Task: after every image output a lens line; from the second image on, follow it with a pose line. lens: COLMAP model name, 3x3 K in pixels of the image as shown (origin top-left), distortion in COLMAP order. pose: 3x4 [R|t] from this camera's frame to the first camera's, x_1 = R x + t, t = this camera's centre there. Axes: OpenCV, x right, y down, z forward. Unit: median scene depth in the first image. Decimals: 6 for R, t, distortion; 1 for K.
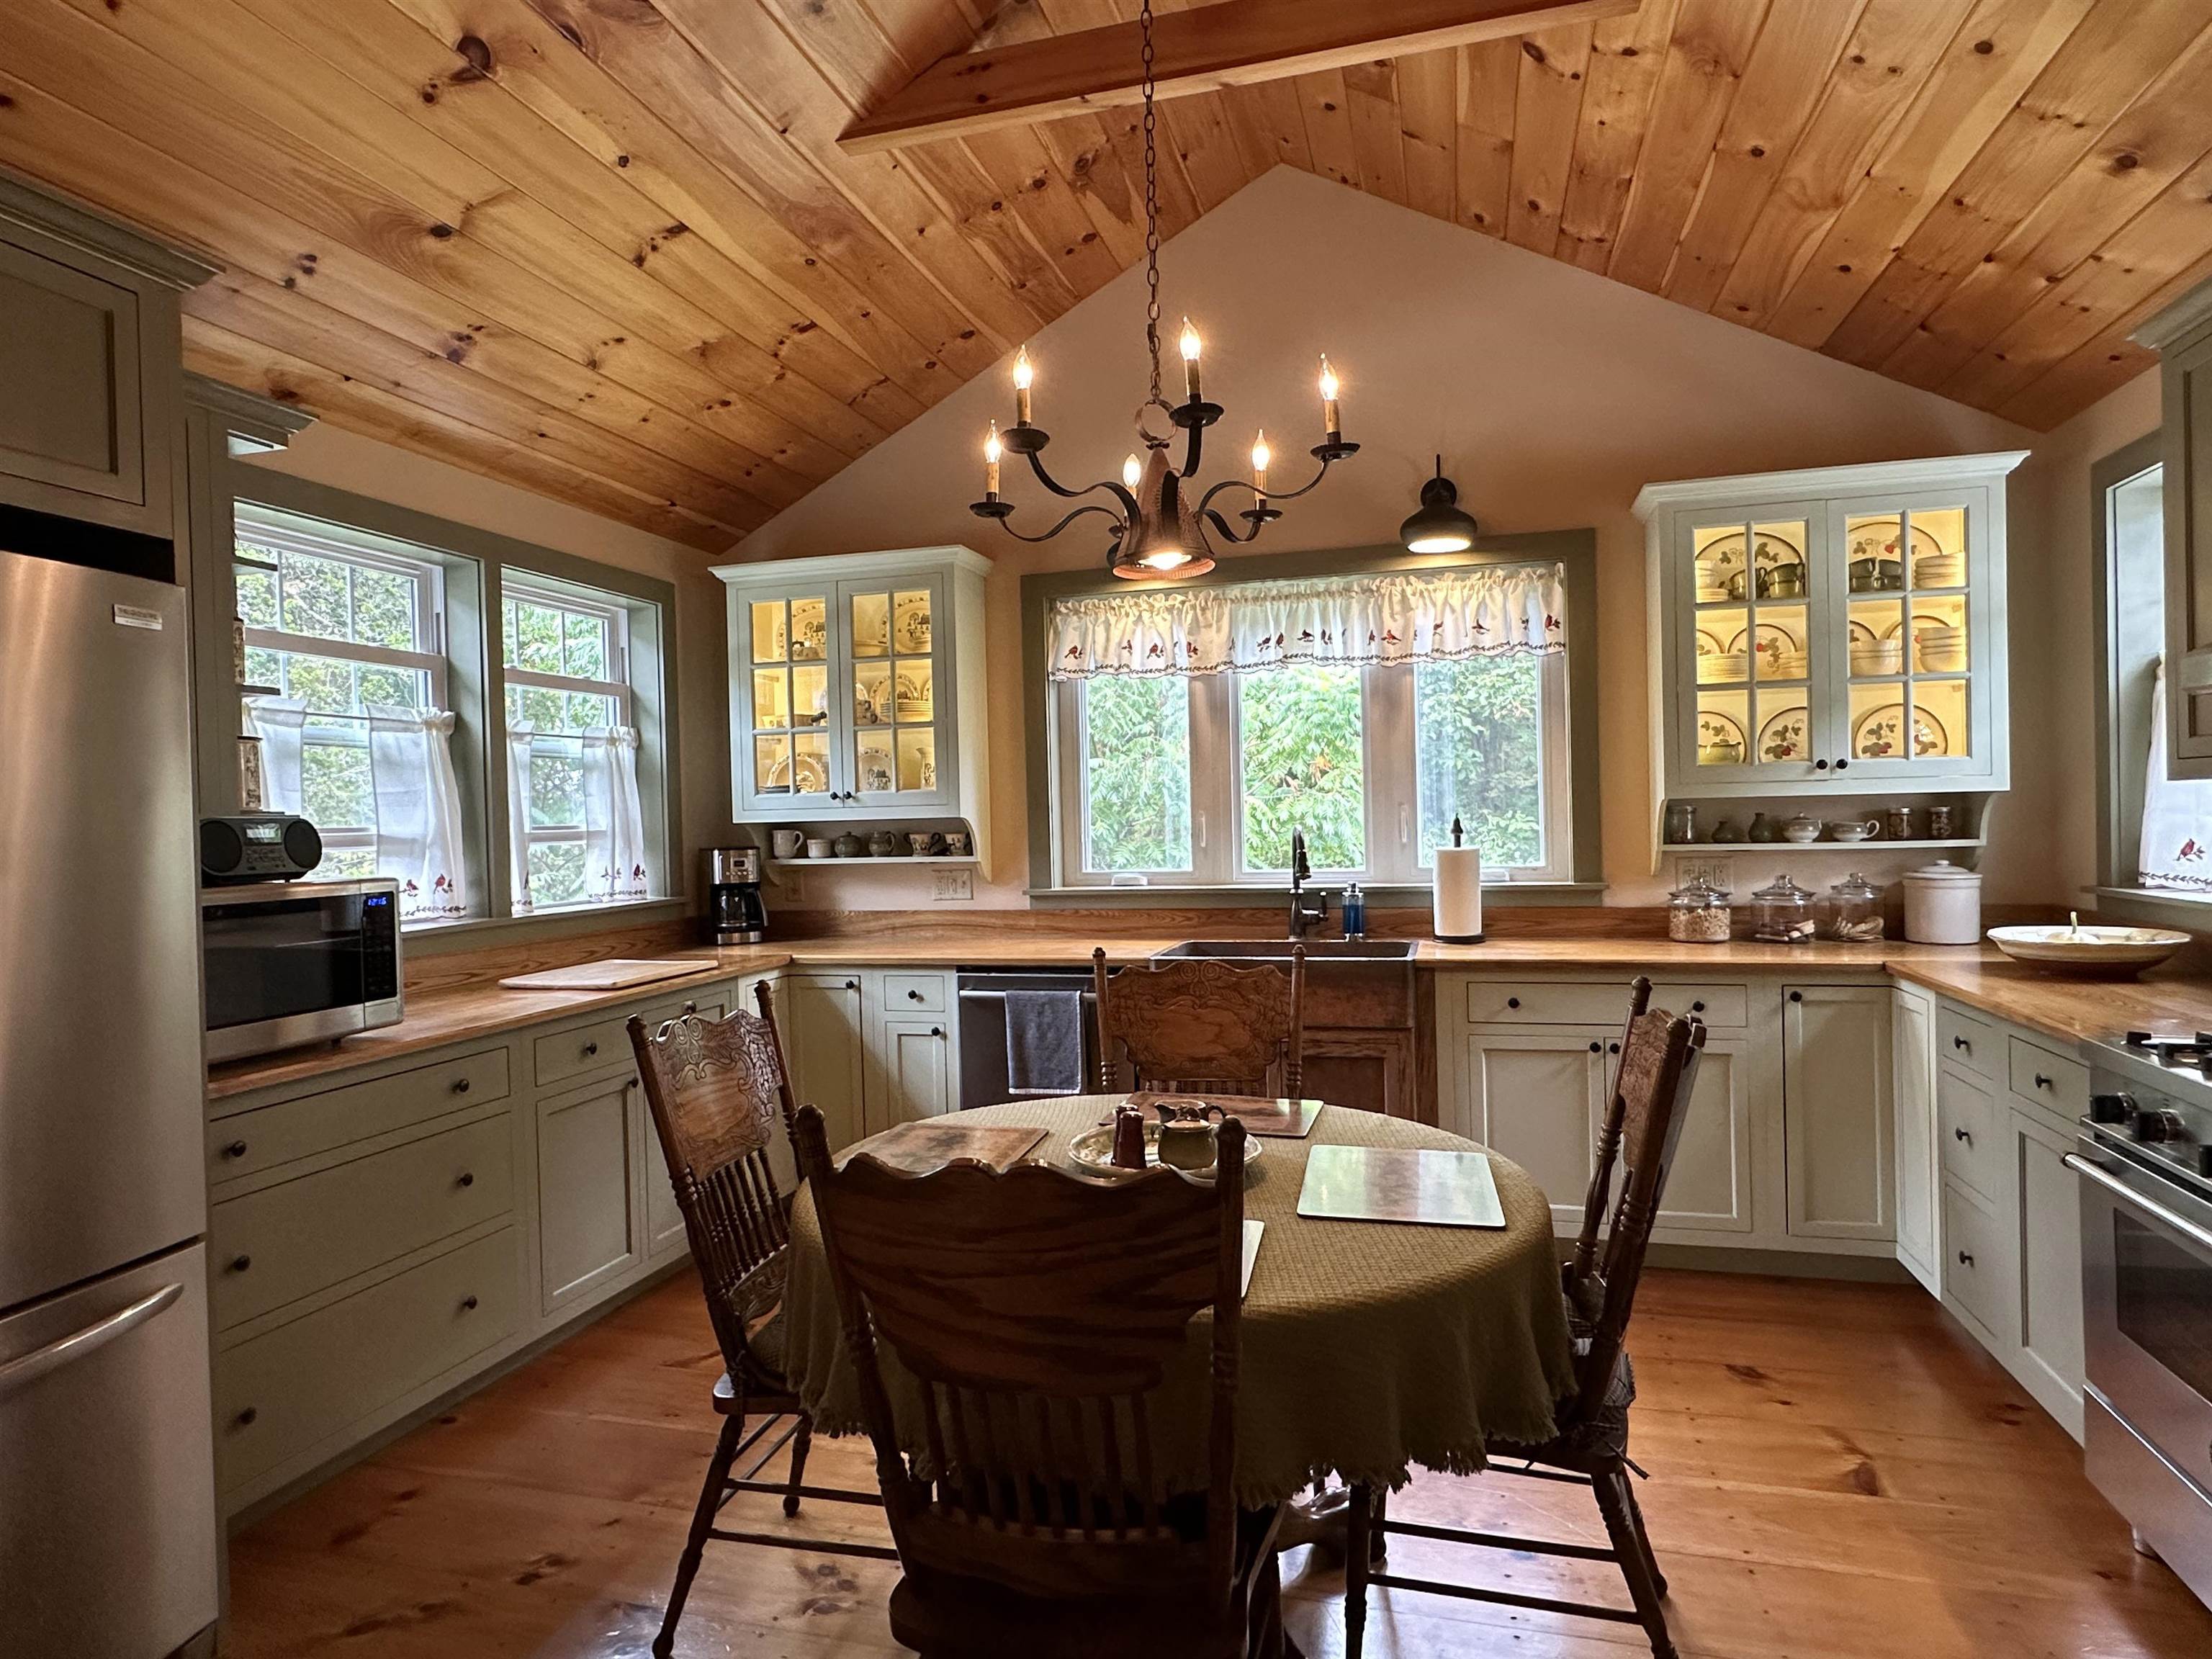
lens RADIAL K [[1261.2, 0, 1106.3], [0, 1261.2, 829.1], [0, 0, 1]] dist [0.000923, -0.001966]
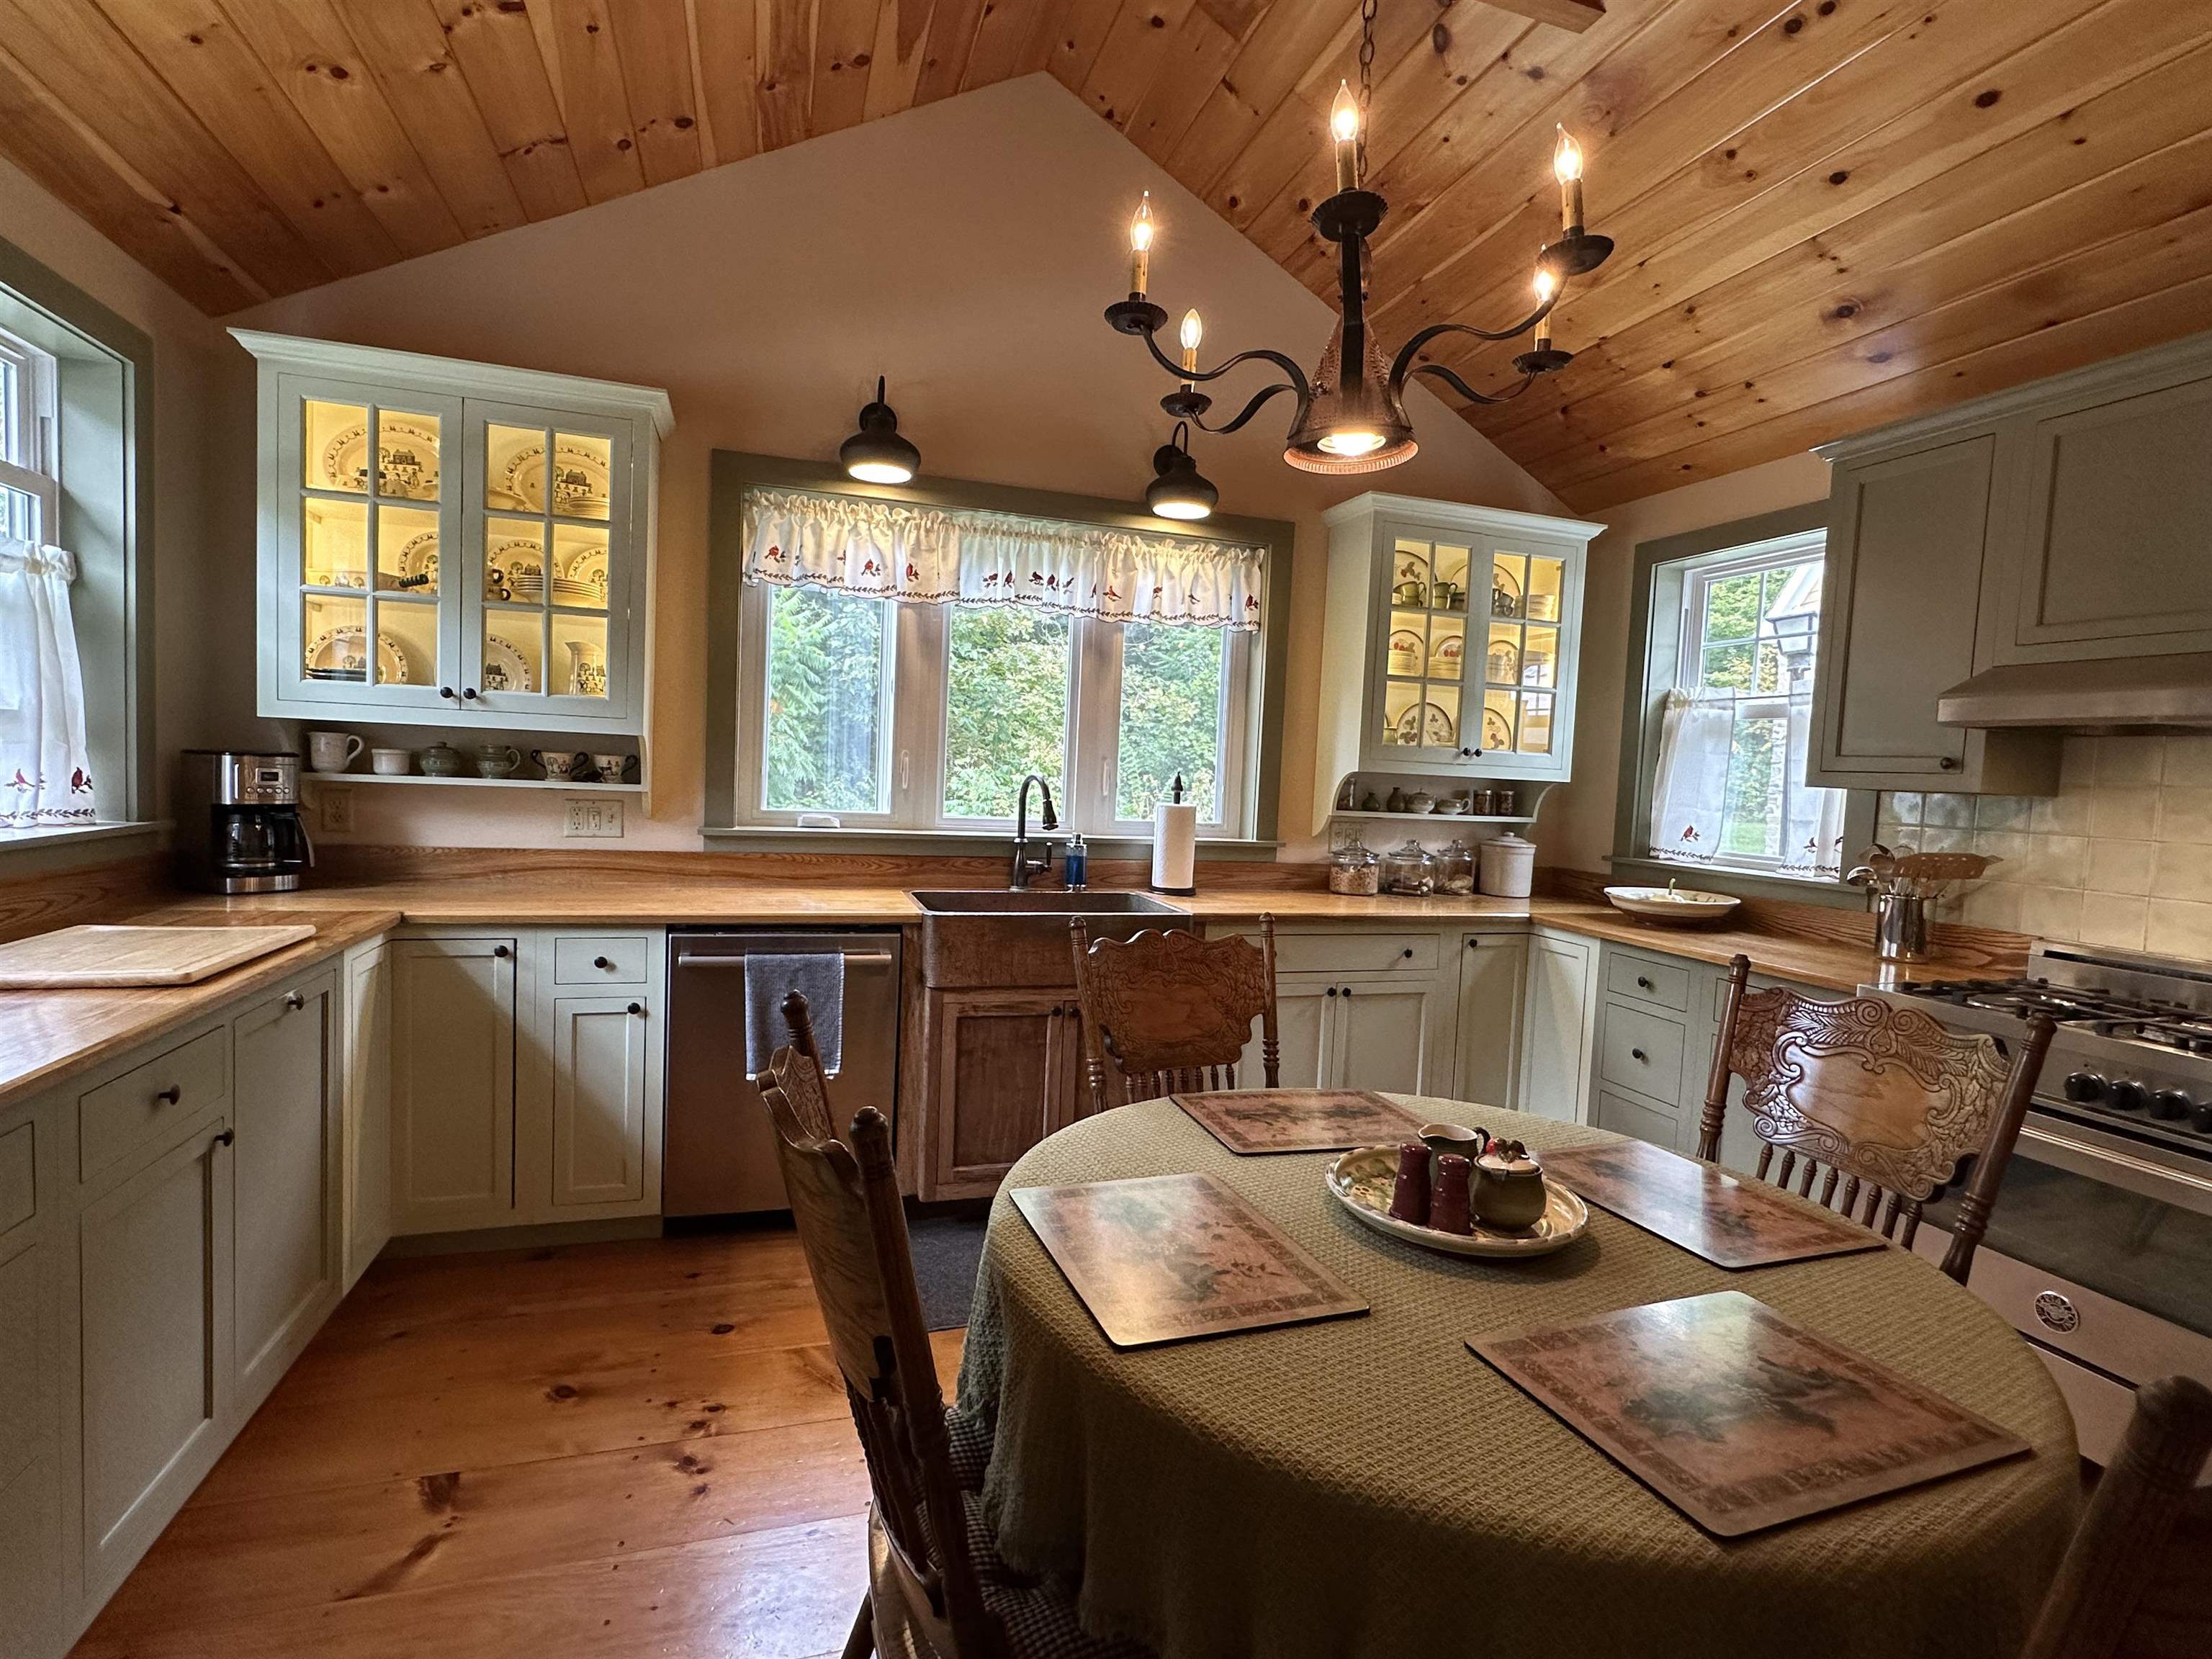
lens RADIAL K [[1057.4, 0, 1107.8], [0, 1057.4, 829.5], [0, 0, 1]] dist [-0.002440, -0.000429]
pose [[0.831213, 0.032454, 0.555006, -0.246175], [-0.061627, 0.997521, 0.033966, 0.008985], [-0.552527, -0.062437, 0.831153, 0.285916]]
